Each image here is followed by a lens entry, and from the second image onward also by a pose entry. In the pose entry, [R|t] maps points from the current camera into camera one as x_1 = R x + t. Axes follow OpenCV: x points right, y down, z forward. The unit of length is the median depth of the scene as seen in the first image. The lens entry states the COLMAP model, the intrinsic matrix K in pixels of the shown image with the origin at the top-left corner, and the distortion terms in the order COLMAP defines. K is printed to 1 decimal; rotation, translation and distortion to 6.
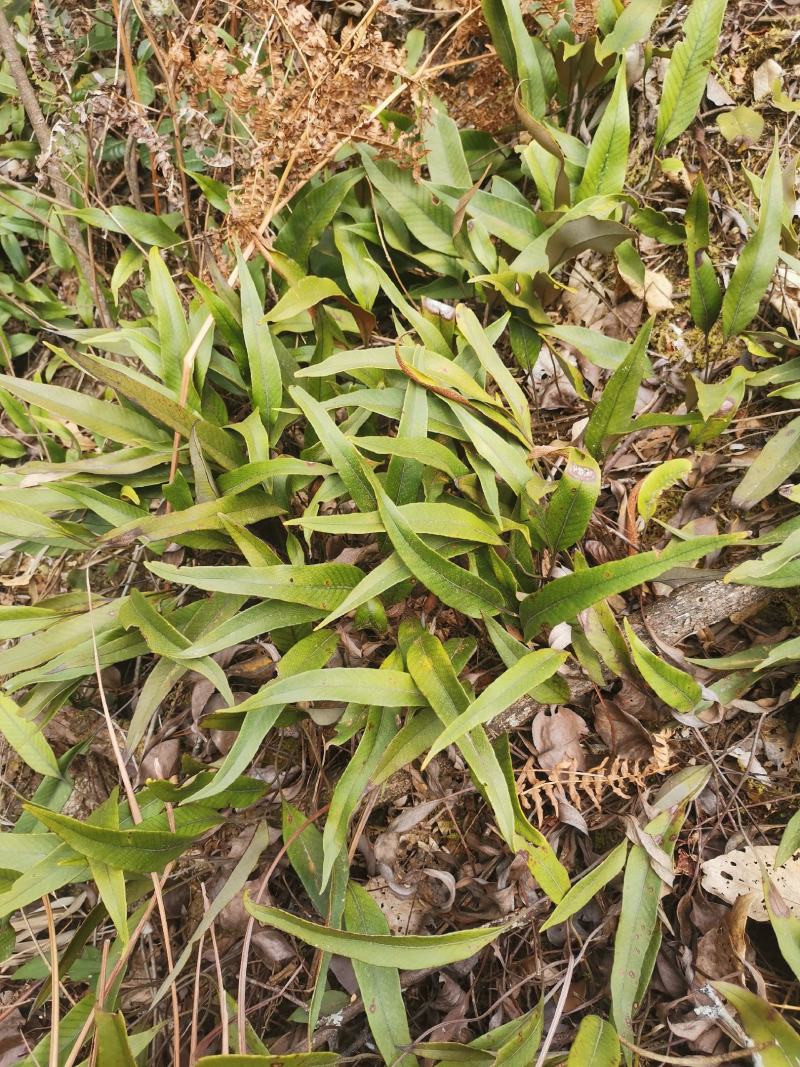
lens RADIAL K [[798.3, 0, 400.0], [0, 798.3, 533.5], [0, 0, 1]] dist [0.008032, -0.001441]
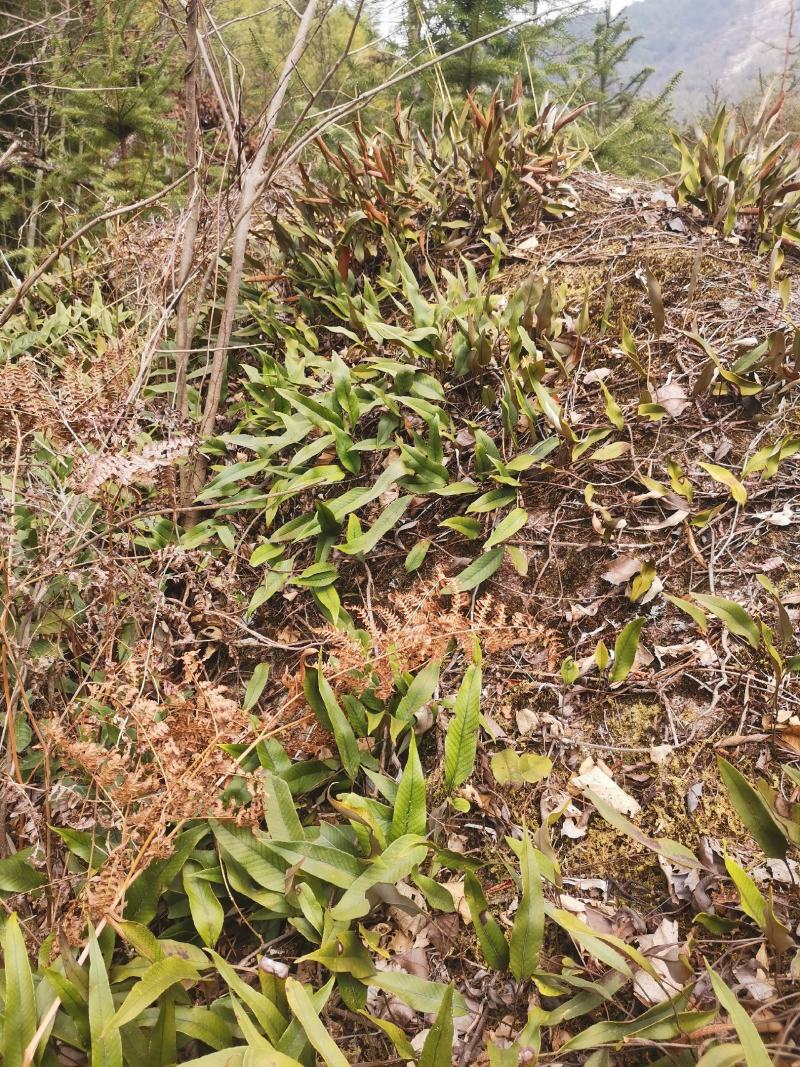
lens RADIAL K [[798.3, 0, 400.0], [0, 798.3, 533.5], [0, 0, 1]] dist [0.008032, -0.001441]
pose [[0.985482, -0.011620, 0.169380, 0.035143], [0.099840, 0.846584, -0.522808, -0.166911], [-0.137319, 0.532128, 0.835454, -0.251575]]
